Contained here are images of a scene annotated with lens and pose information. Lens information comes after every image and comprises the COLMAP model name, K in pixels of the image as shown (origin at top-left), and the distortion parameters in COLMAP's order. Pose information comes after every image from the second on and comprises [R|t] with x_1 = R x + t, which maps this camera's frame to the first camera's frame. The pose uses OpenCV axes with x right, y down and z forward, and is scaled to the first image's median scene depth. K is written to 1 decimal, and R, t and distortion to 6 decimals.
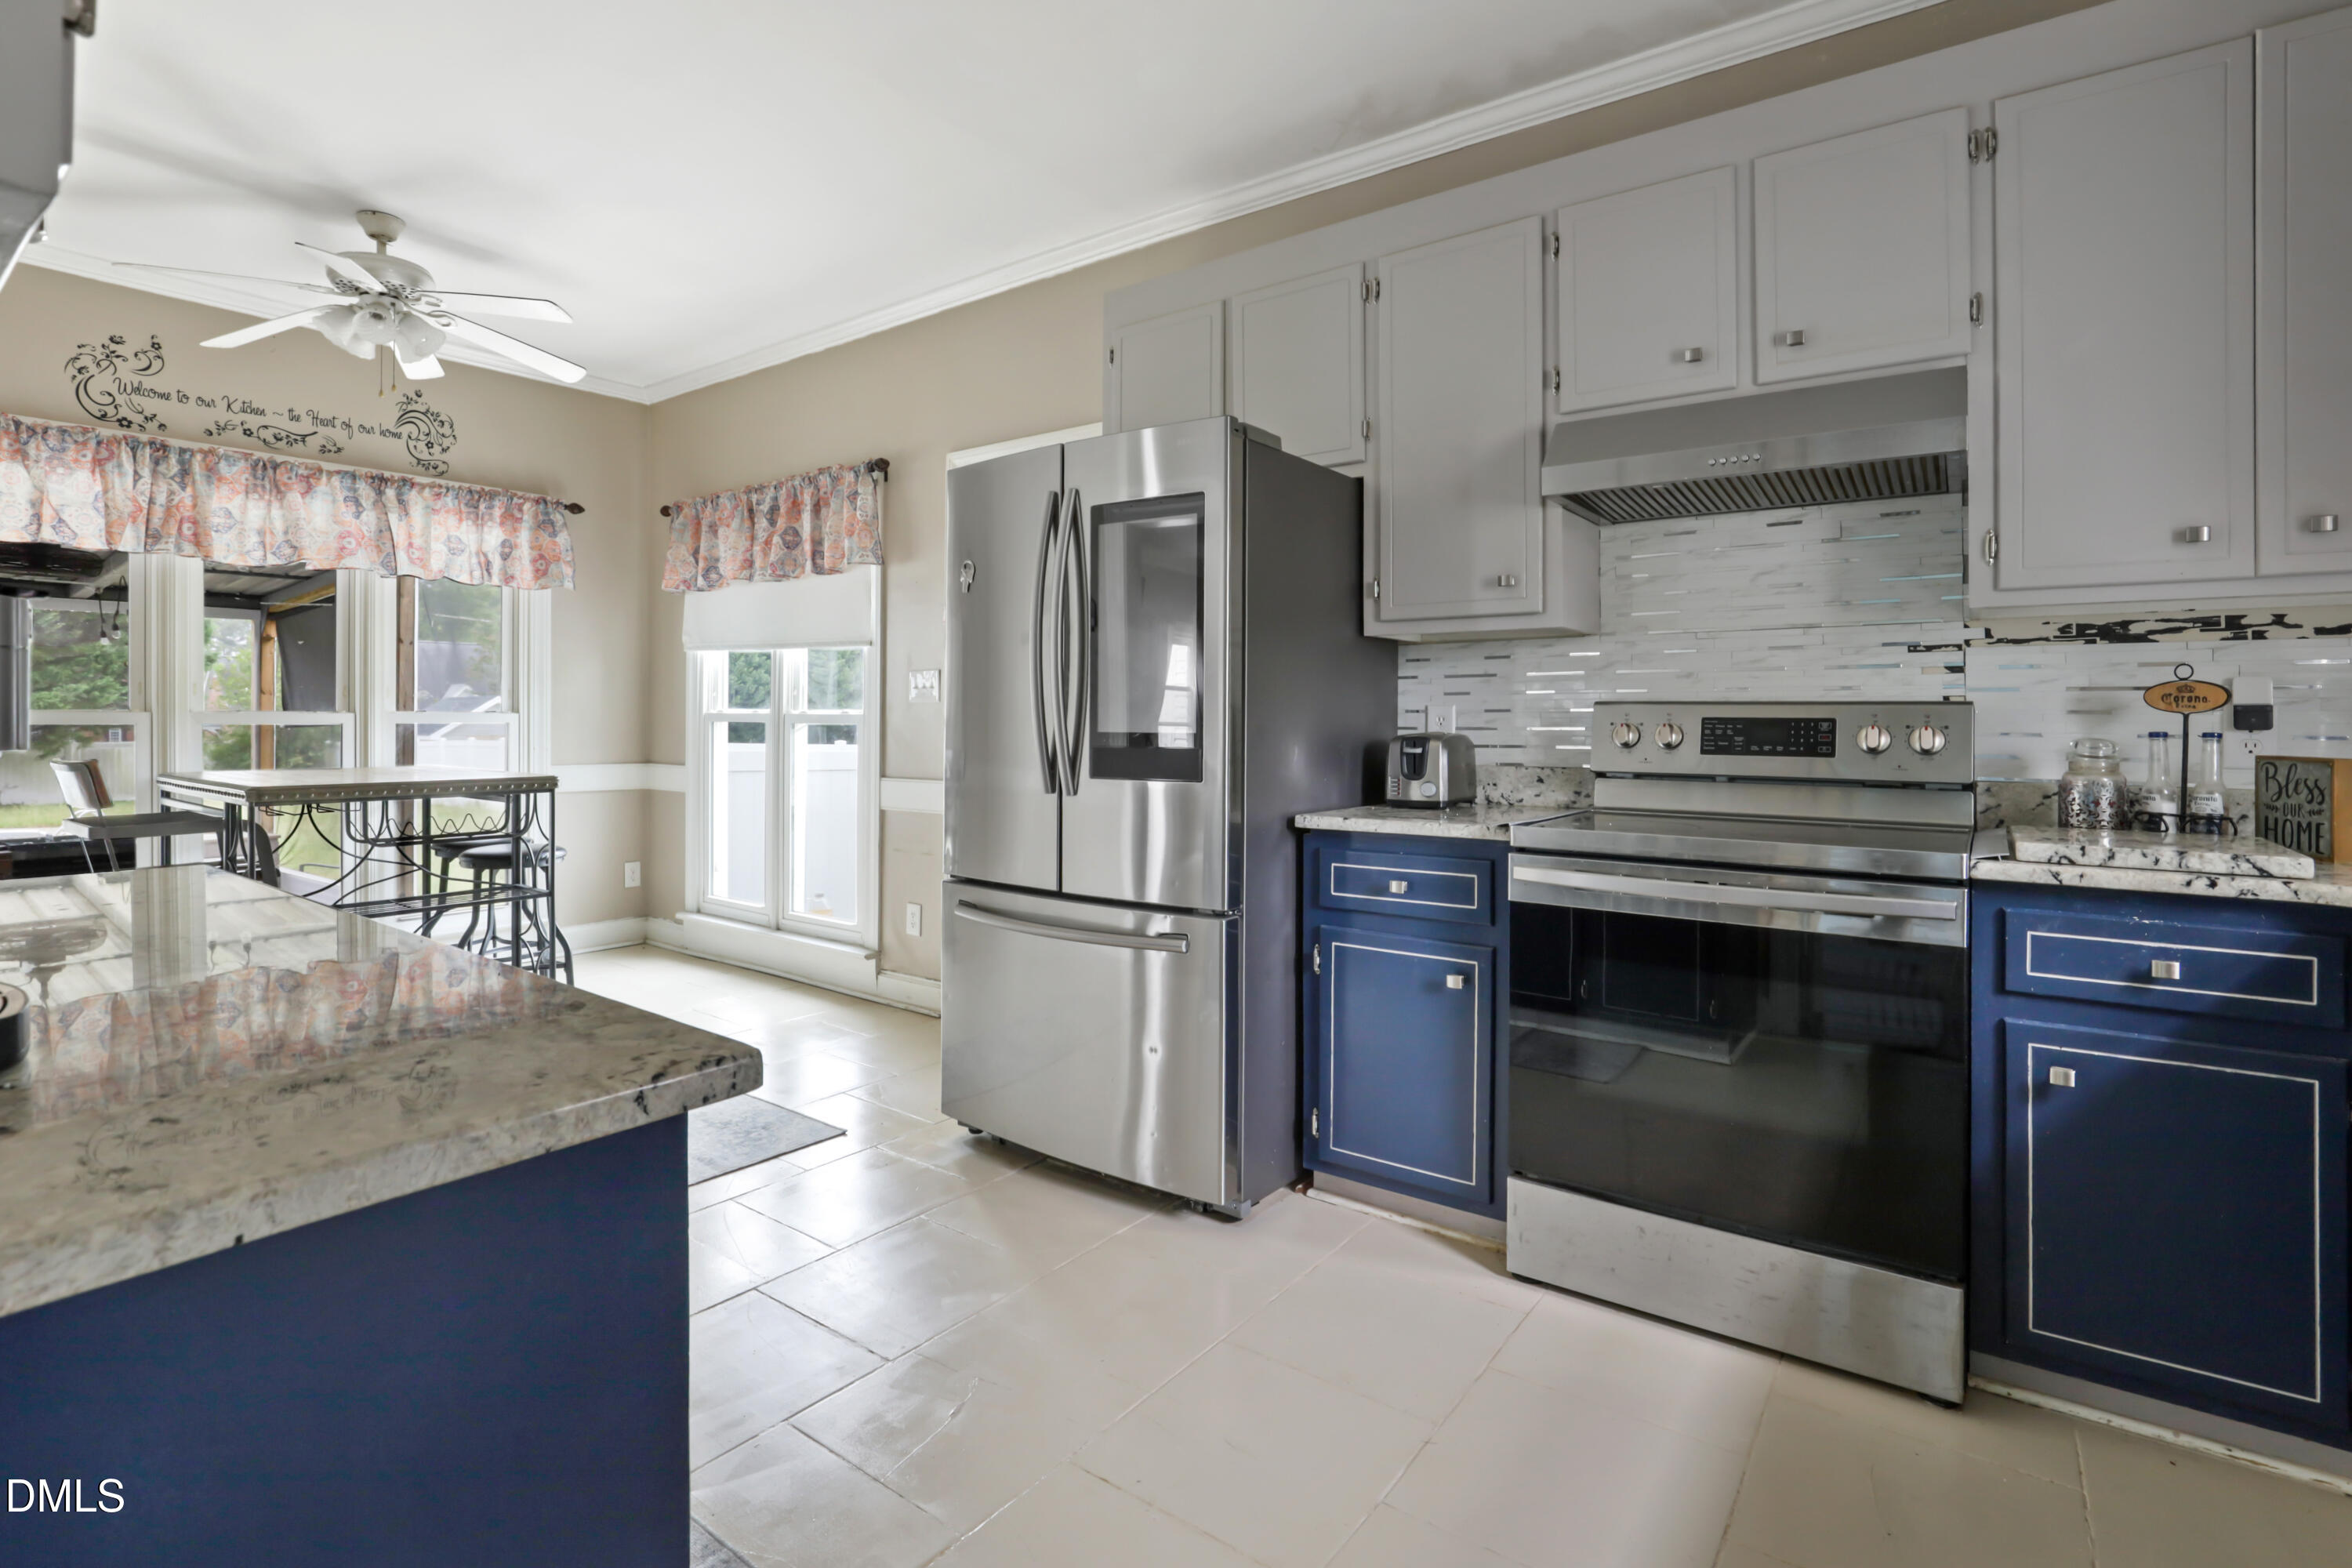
lens RADIAL K [[1103.2, 0, 1179.5], [0, 1103.2, 706.6], [0, 0, 1]] dist [-0.014729, 0.003764]
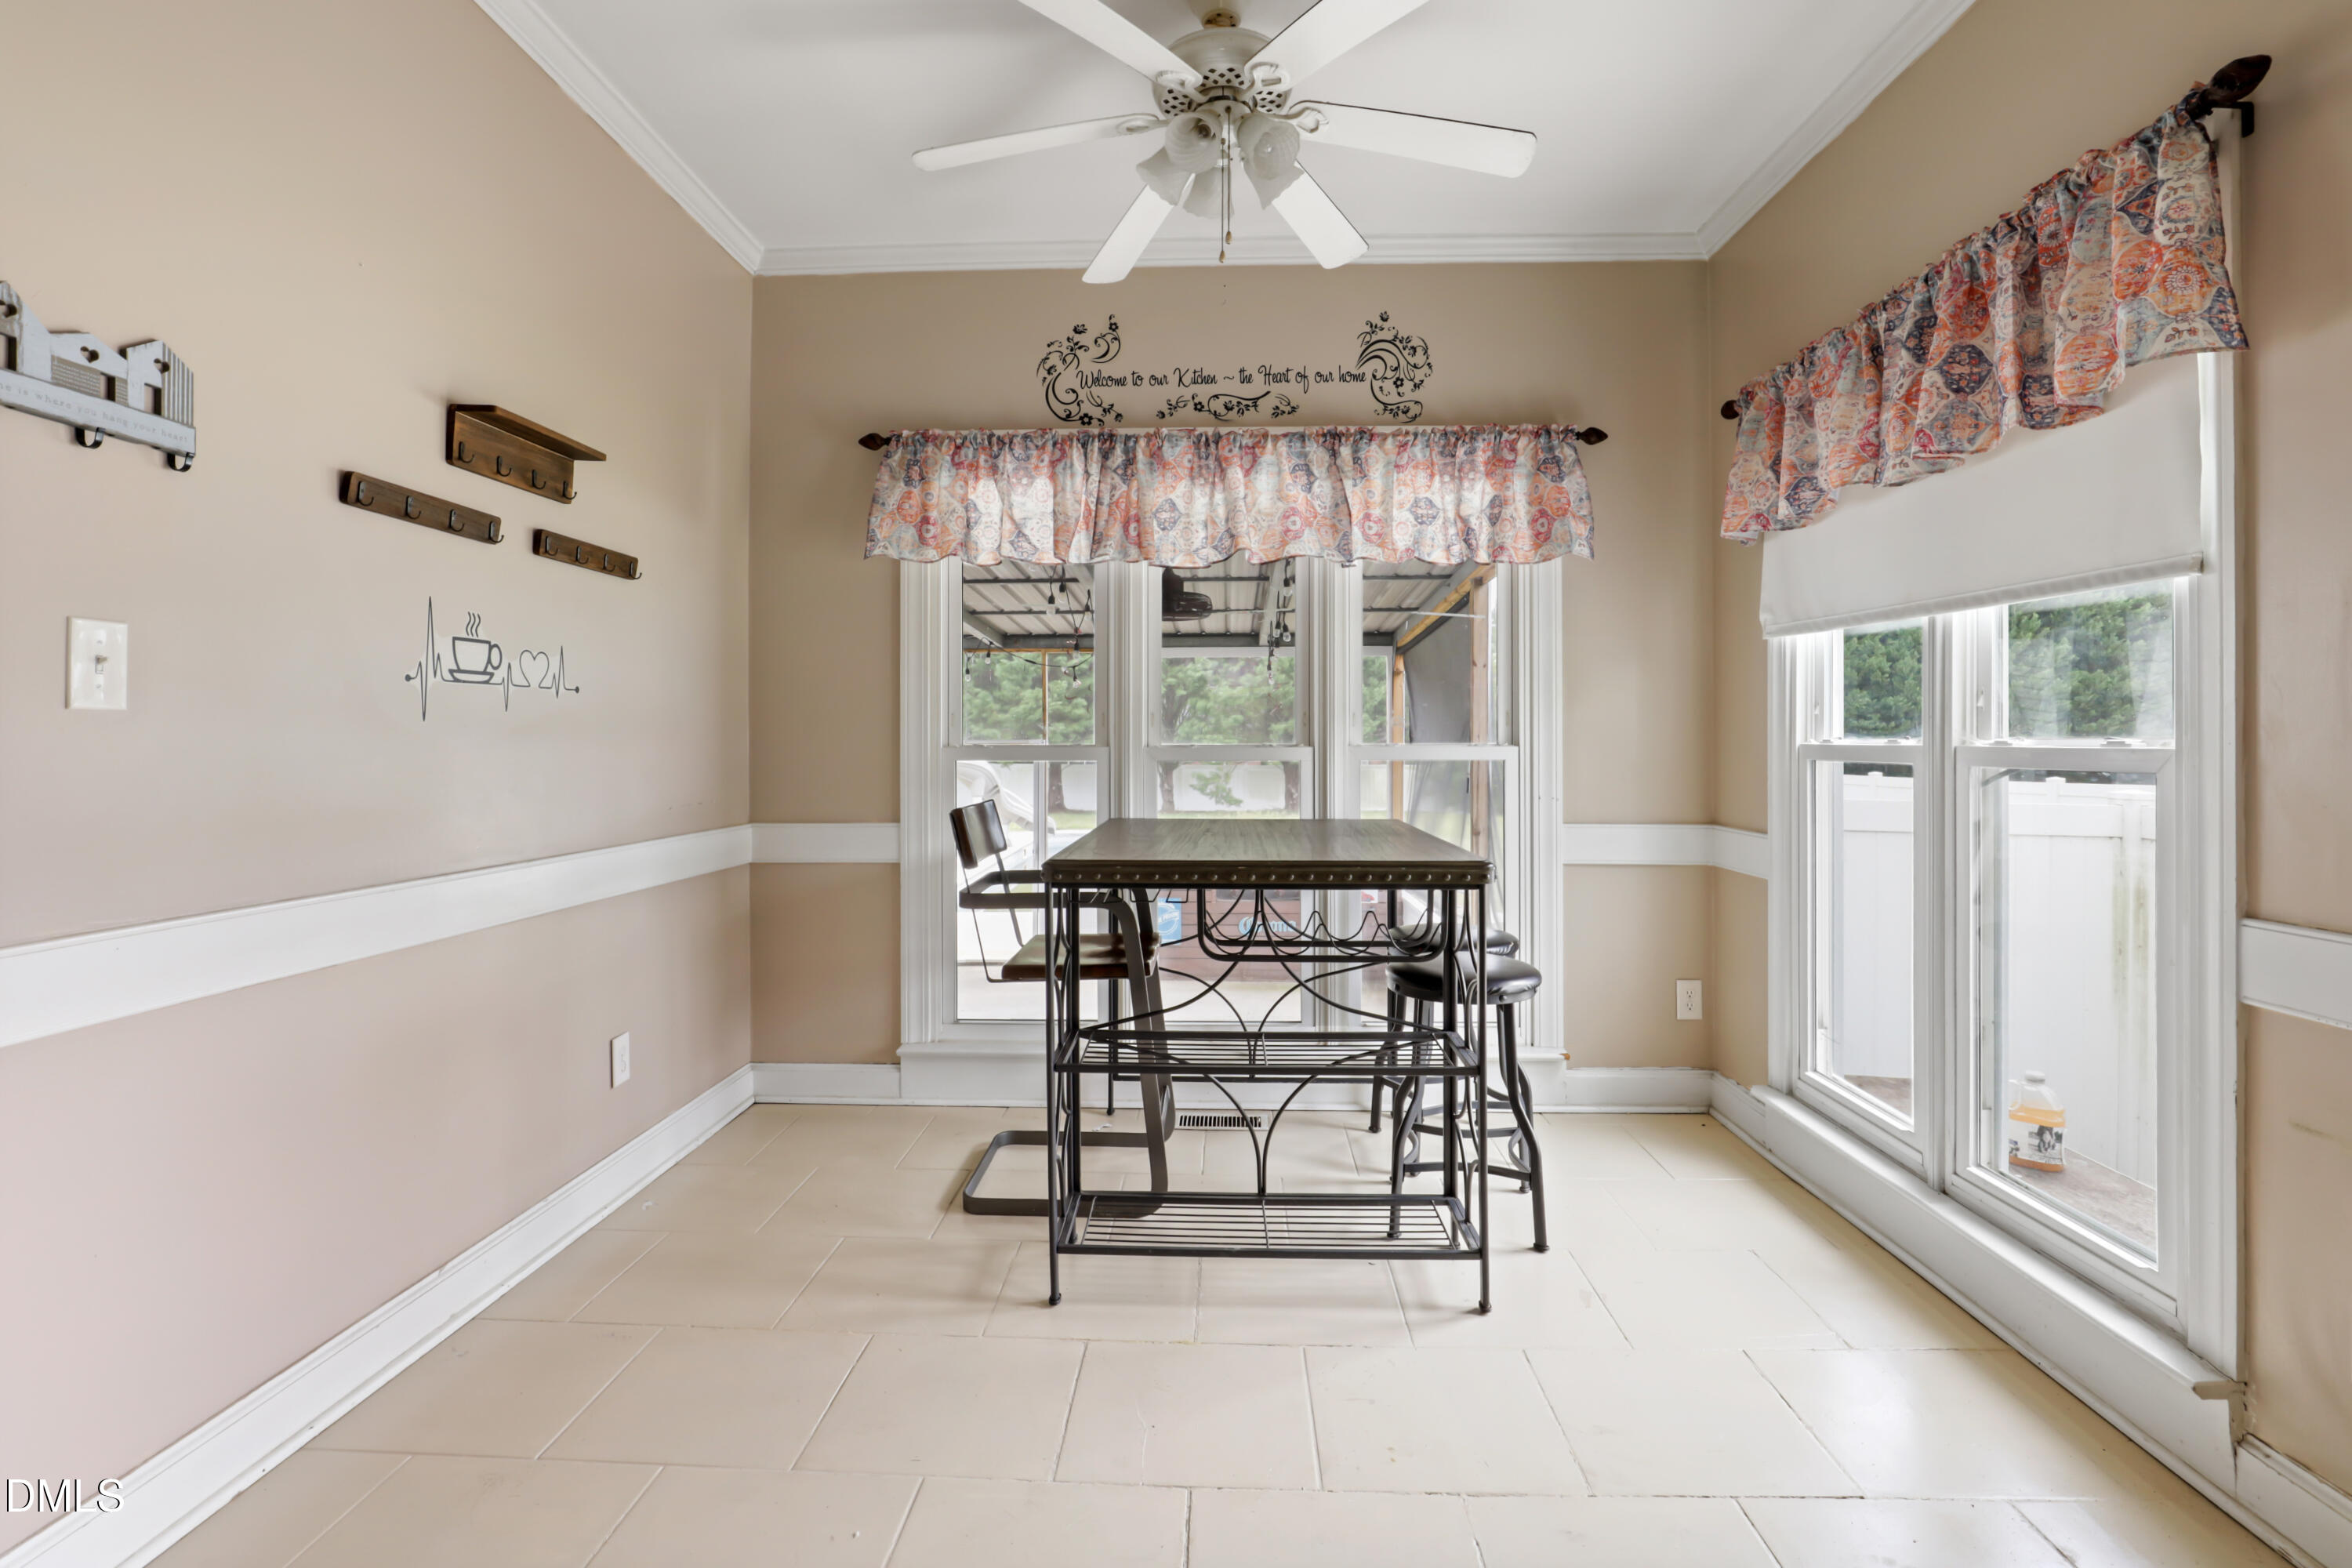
lens RADIAL K [[1103.2, 0, 1181.7], [0, 1103.2, 741.0], [0, 0, 1]] dist [-0.014729, 0.003764]
pose [[0.560632, -0.005806, -0.828045, -0.156908], [0.012953, 0.999915, 0.001759, -0.001174], [0.827964, -0.011712, 0.560659, 0.466153]]
